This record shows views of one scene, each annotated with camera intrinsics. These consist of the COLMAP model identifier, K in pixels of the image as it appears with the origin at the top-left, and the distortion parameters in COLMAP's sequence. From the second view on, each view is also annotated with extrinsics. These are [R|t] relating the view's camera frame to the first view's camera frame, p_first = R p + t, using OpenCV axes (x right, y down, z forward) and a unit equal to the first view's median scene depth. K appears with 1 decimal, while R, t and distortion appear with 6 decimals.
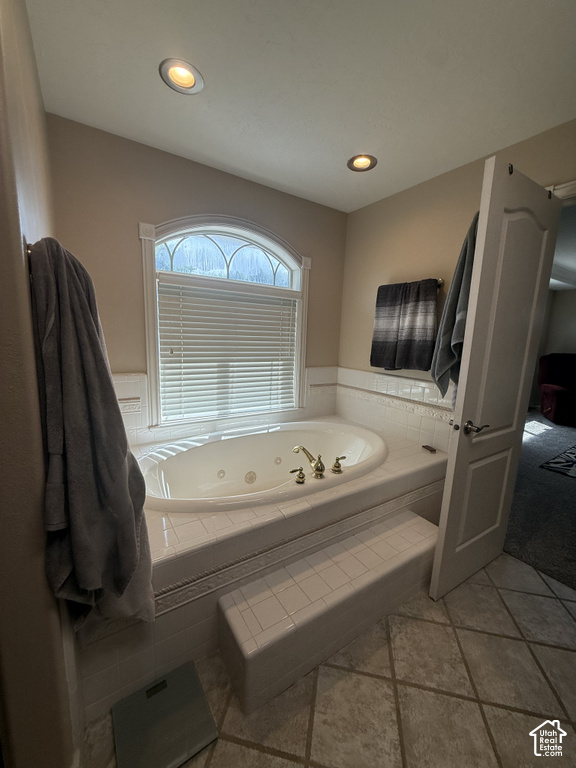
lens RADIAL K [[307.1, 0, 287.8], [0, 307.1, 382.8], [0, 0, 1]] dist [-0.000171, -0.000145]
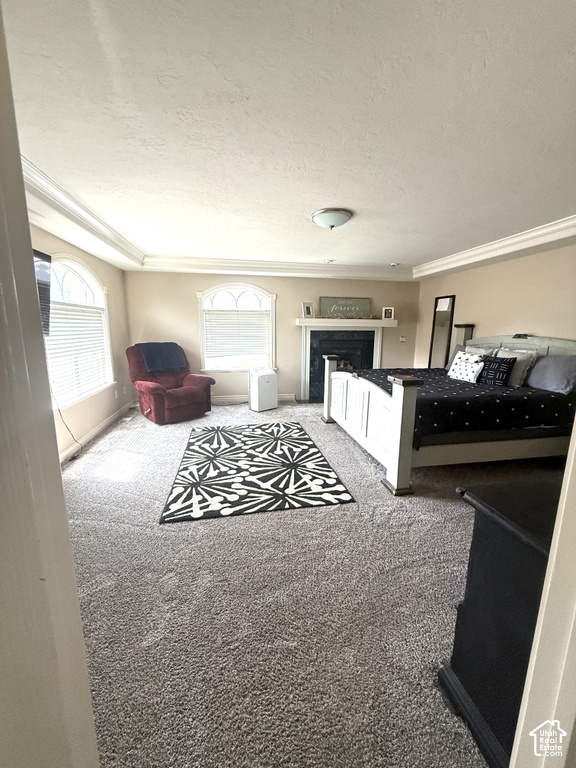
lens RADIAL K [[307.1, 0, 289.8], [0, 307.1, 382.3], [0, 0, 1]] dist [-0.000171, -0.000145]
pose [[0.393552, -0.197372, 0.897865, 0.282528], [0.154992, 0.976945, 0.146820, -0.055917], [-0.906142, 0.081381, 0.415070, 0.317681]]
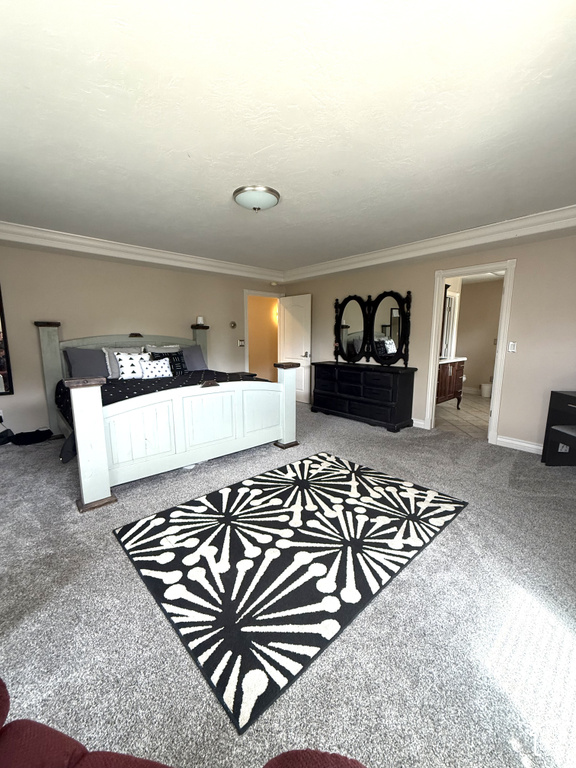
lens RADIAL K [[307.1, 0, 291.4], [0, 307.1, 384.4], [0, 0, 1]] dist [-0.000171, -0.000145]
pose [[-0.988541, -0.017730, -0.149908, 0.965966], [-0.063197, 0.950469, 0.304328, -0.136376], [0.137087, 0.310314, -0.940698, 1.102987]]
